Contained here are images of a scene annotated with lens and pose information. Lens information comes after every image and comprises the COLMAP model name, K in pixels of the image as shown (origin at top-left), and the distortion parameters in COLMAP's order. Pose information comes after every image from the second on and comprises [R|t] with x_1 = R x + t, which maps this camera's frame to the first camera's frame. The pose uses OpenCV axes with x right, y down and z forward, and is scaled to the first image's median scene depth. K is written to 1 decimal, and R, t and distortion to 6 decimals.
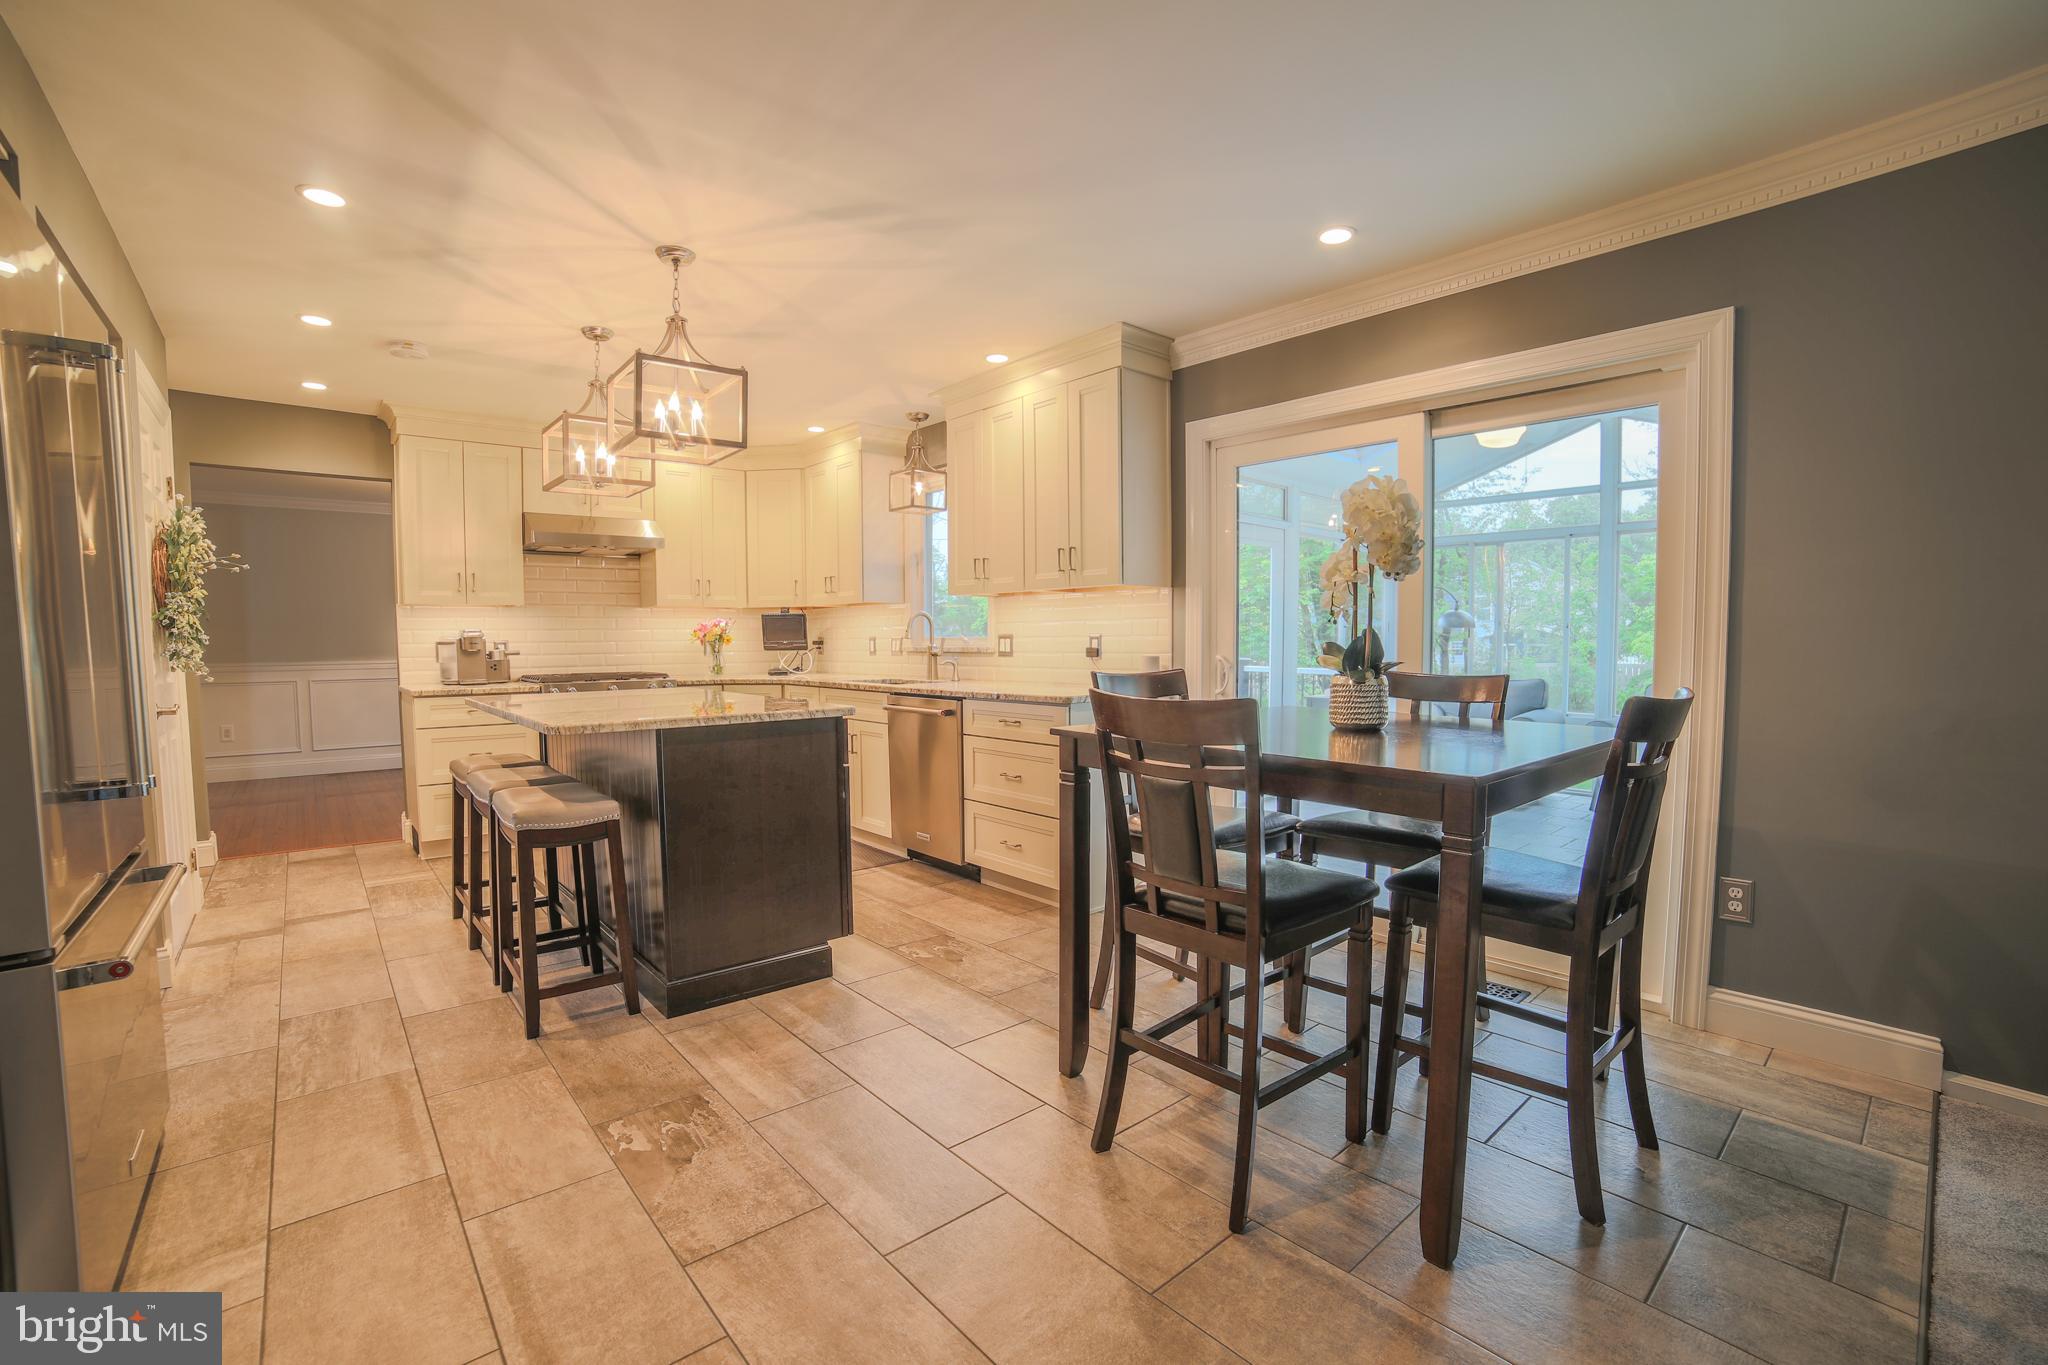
lens RADIAL K [[886.4, 0, 1022.6], [0, 886.4, 693.5], [0, 0, 1]] dist [-0.110920, 0.039508]
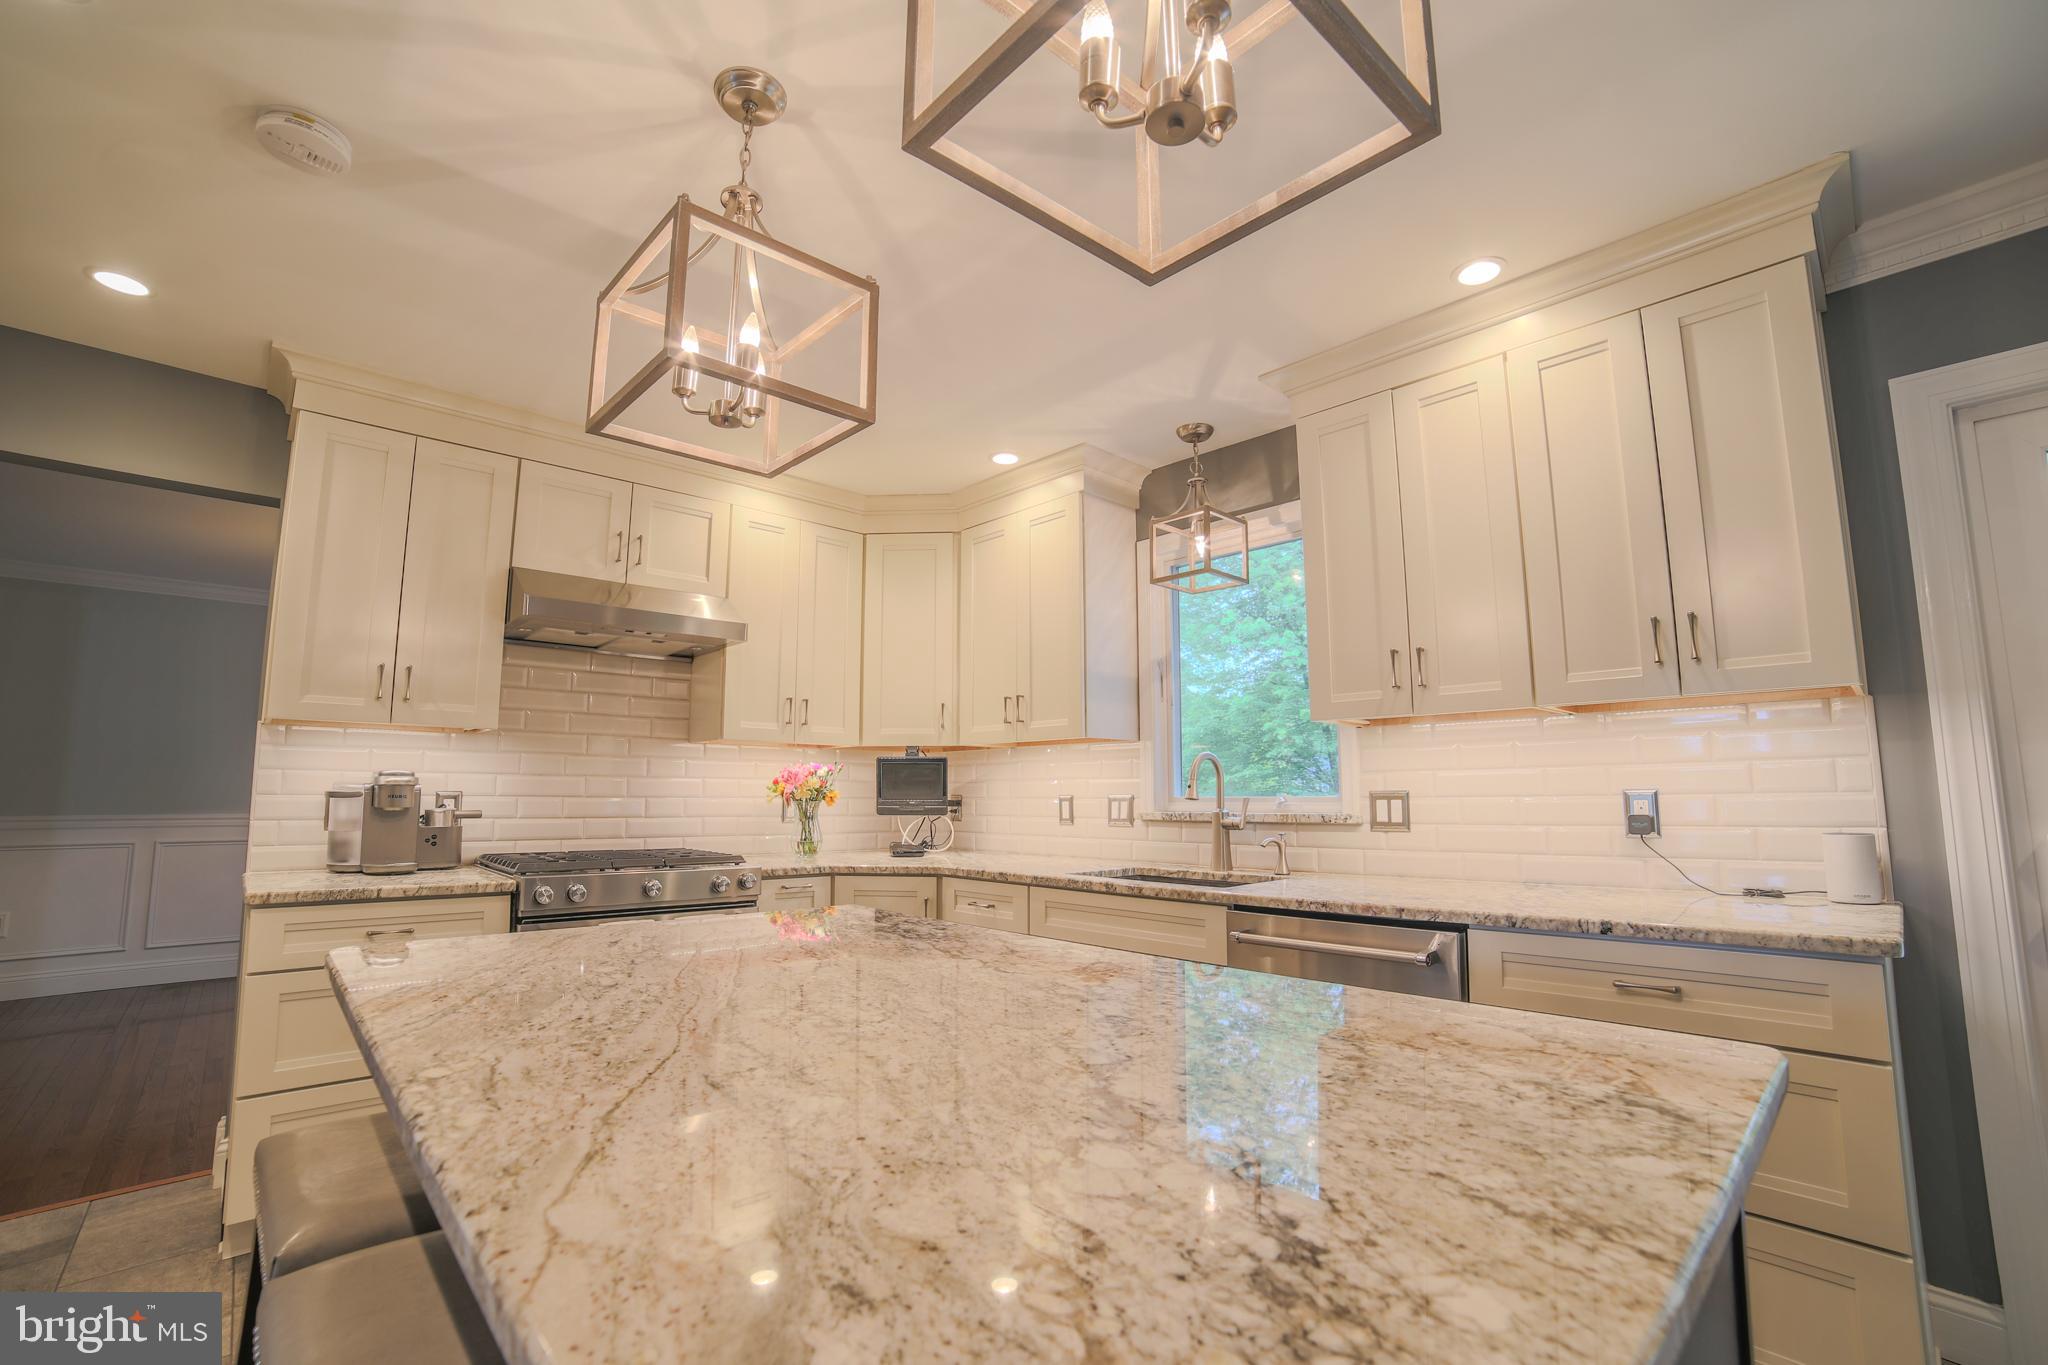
lens RADIAL K [[886.4, 0, 1022.6], [0, 886.4, 693.5], [0, 0, 1]] dist [-0.110920, 0.039508]
pose [[0.999272, 0.009270, 0.037006, -0.261212], [-0.002669, 0.984641, -0.174569, -0.029834], [-0.038056, 0.174343, 0.983949, 0.435483]]
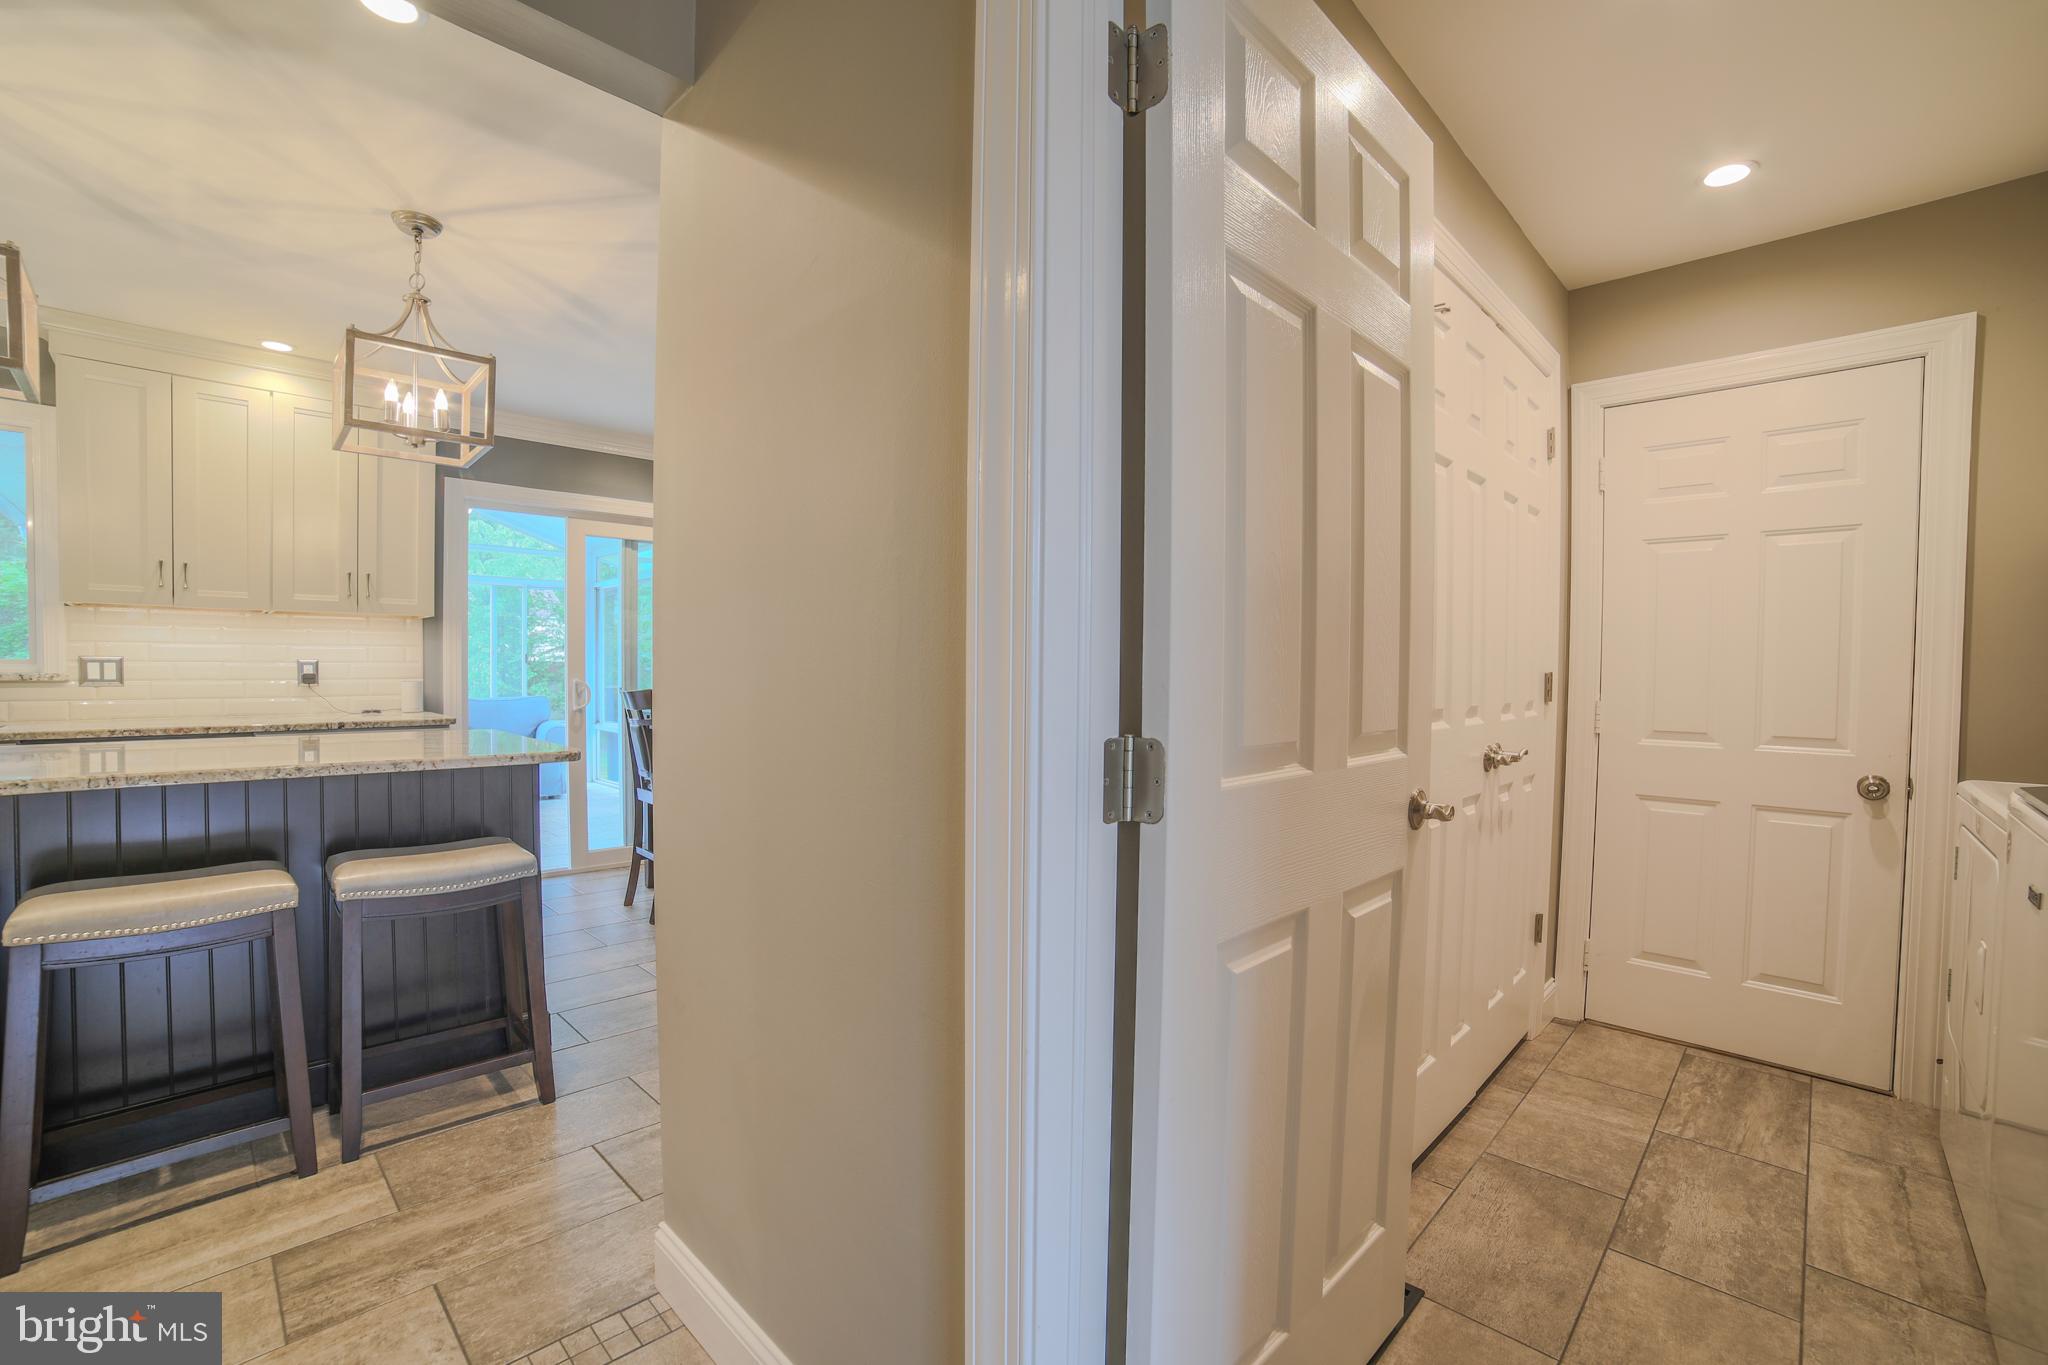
lens RADIAL K [[886.4, 0, 1022.6], [0, 886.4, 693.5], [0, 0, 1]] dist [-0.110920, 0.039508]
pose [[-0.070807, -0.023223, 0.997220, -0.733494], [0.049596, 0.998410, 0.026773, -0.014640], [-0.996256, 0.051353, -0.069543, 0.260639]]
